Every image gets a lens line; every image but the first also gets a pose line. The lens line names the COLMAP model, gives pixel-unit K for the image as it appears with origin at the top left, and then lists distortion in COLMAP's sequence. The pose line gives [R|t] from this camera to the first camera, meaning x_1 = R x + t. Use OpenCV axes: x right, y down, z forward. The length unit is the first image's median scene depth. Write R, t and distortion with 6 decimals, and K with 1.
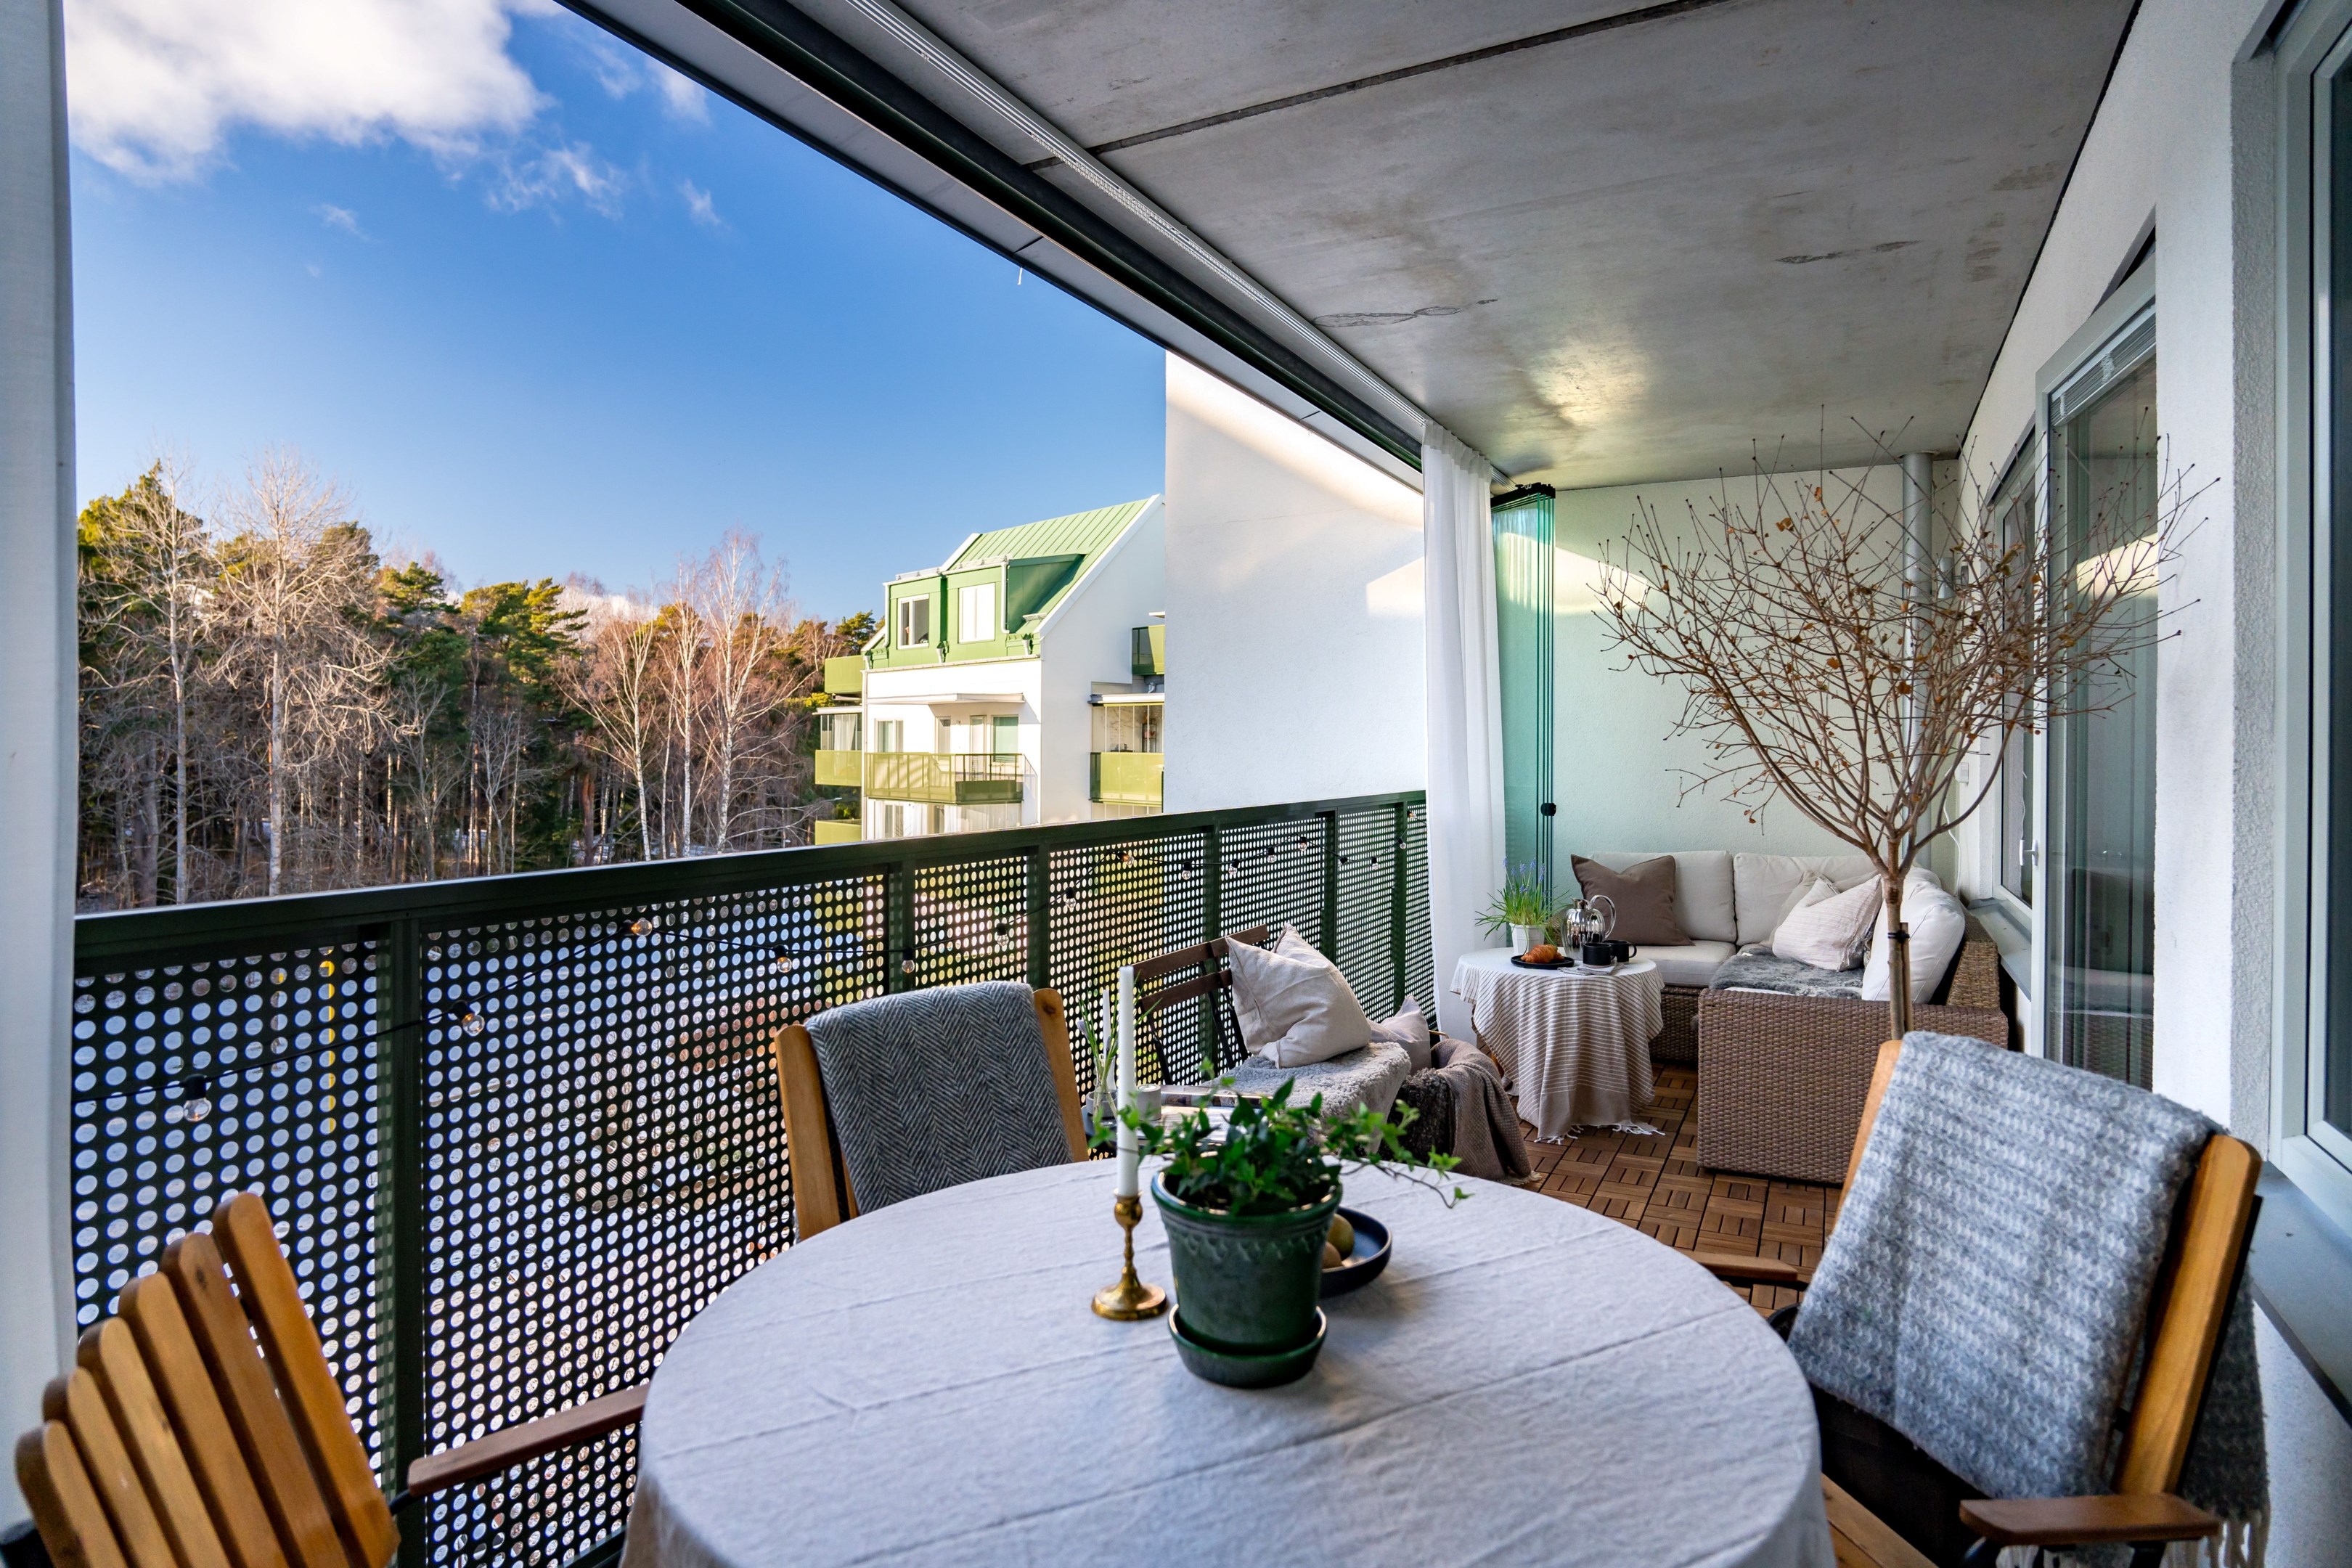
lens RADIAL K [[1297.8, 0, 1181.7], [0, 1297.8, 765.7], [0, 0, 1]] dist [-0.018362, 0.002905]
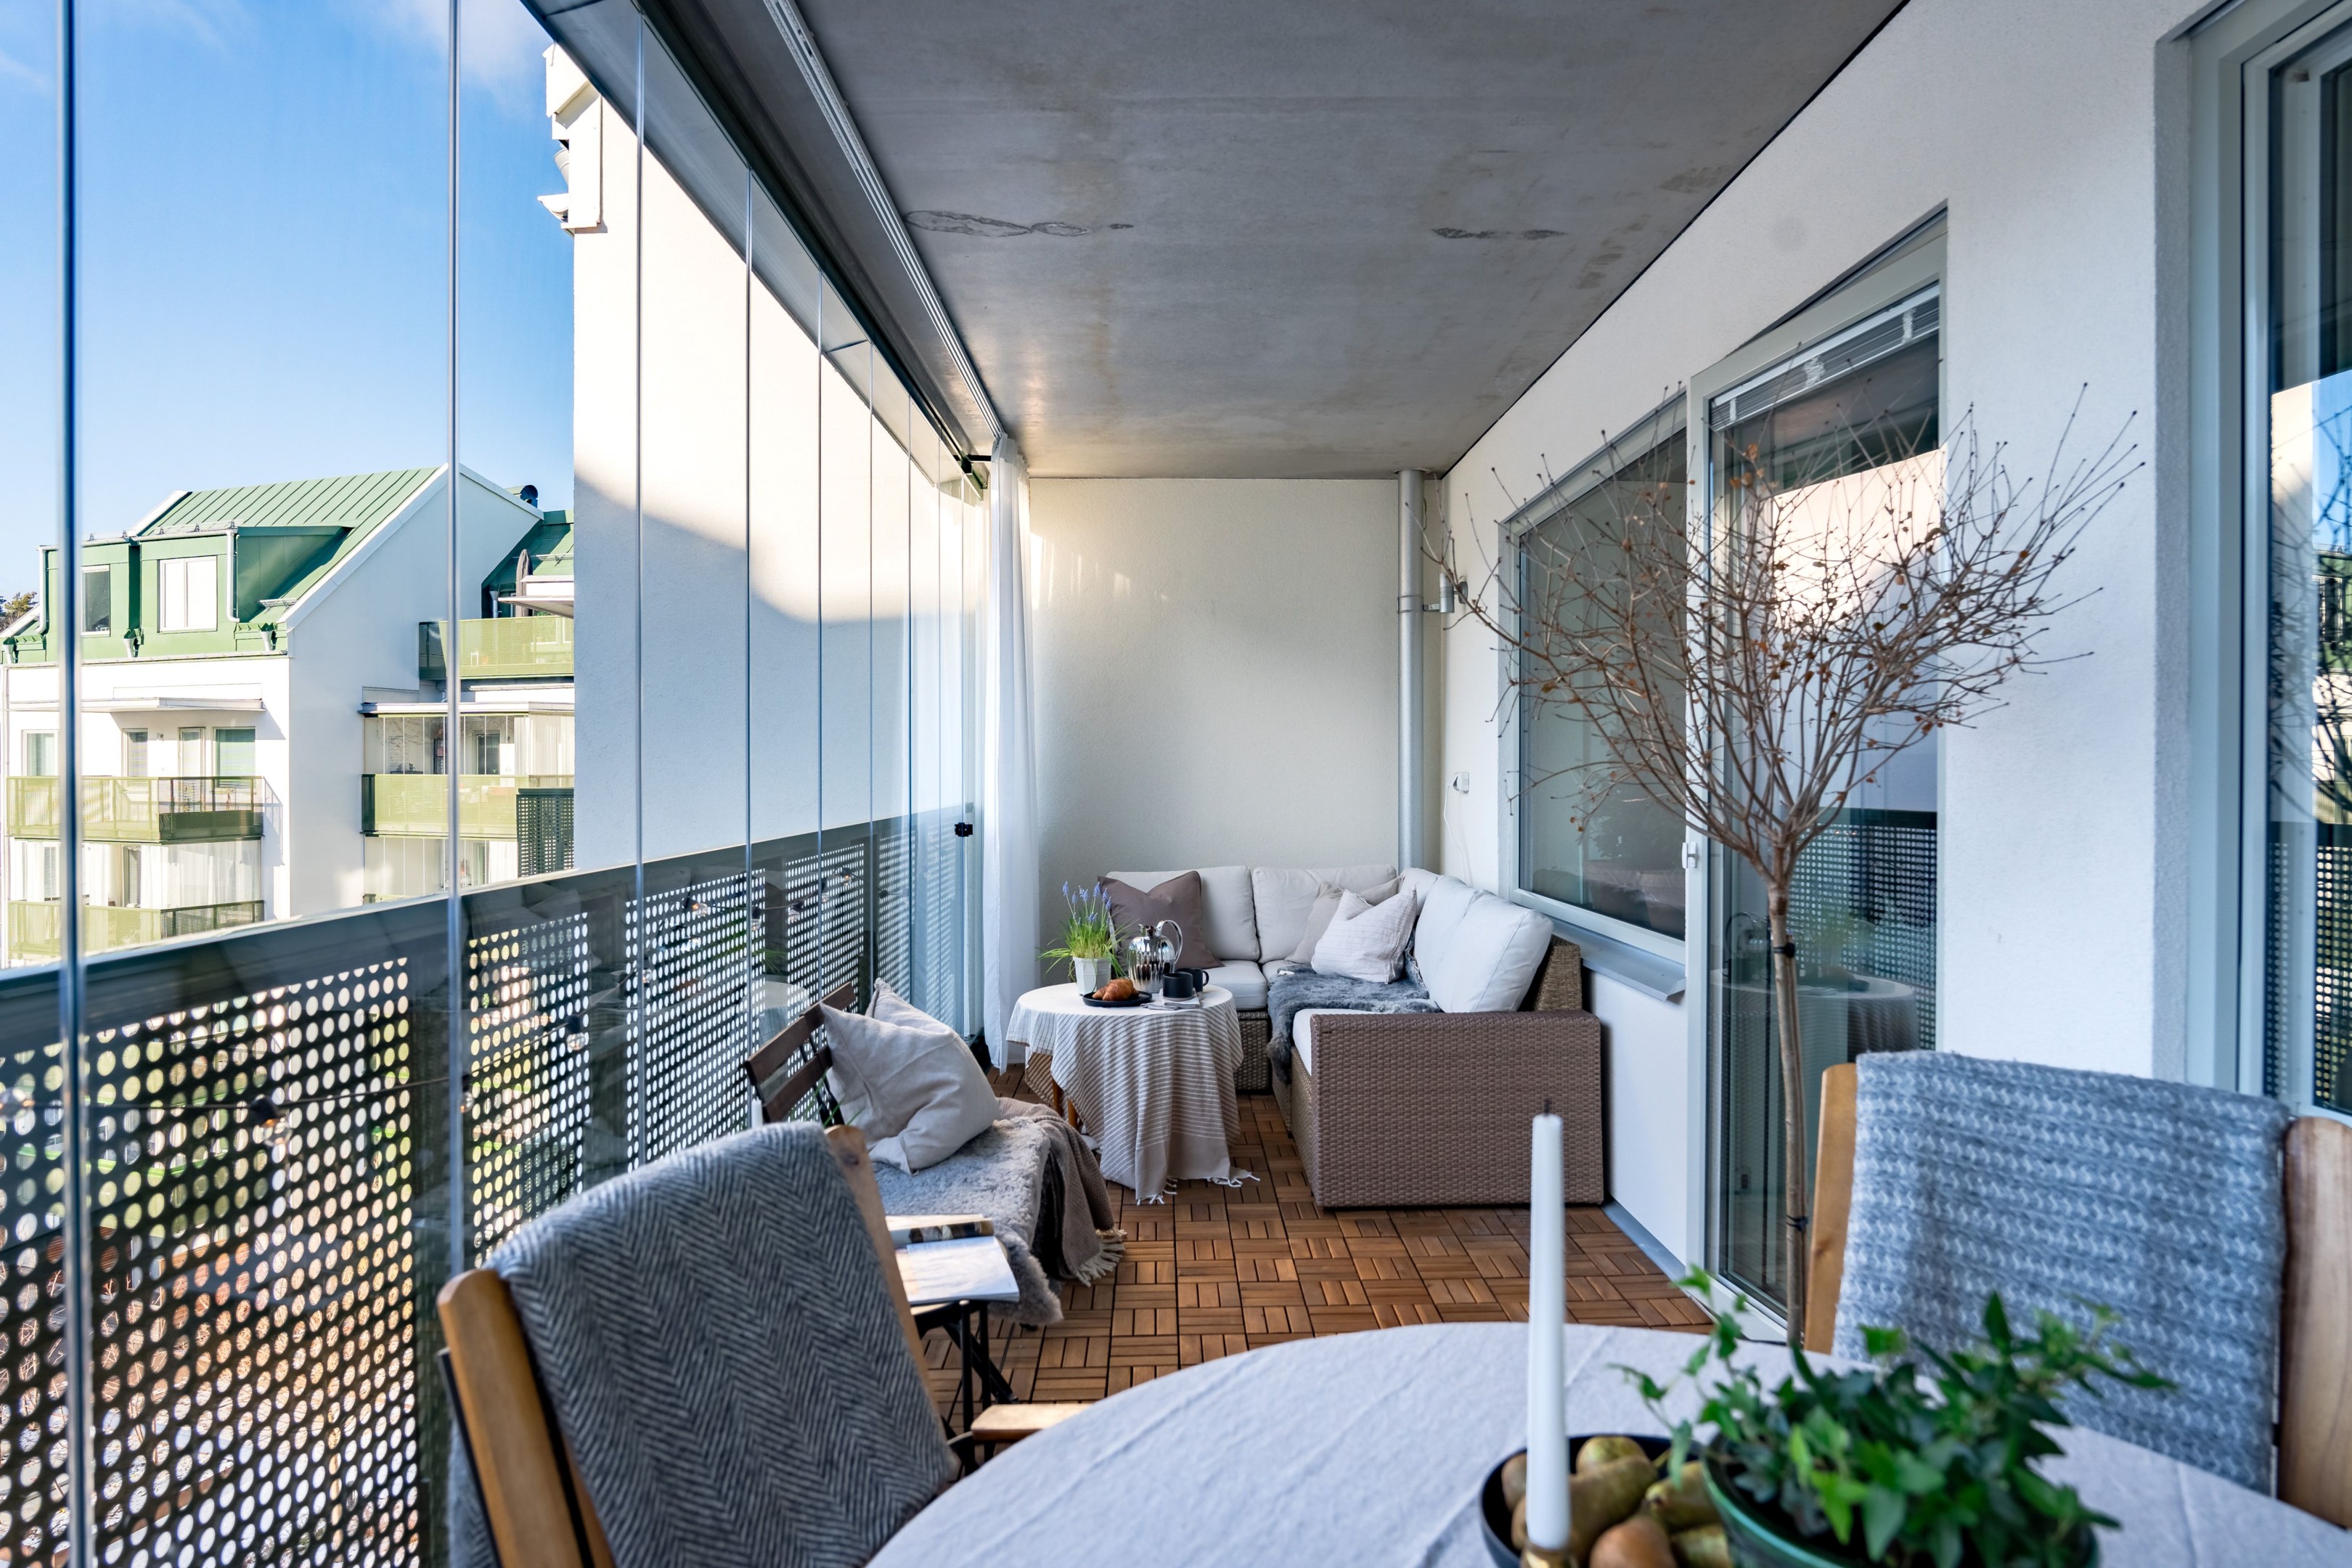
lens RADIAL K [[1361.6, 0, 1170.9], [0, 1361.6, 787.1], [0, 0, 1]] dist [-0.020269, 0.000590]
pose [[0.883243, -0.011568, 0.468773, -0.121624], [0.011534, 0.999929, 0.002943, 0.004301], [-0.468774, 0.002807, 0.883314, 0.159048]]
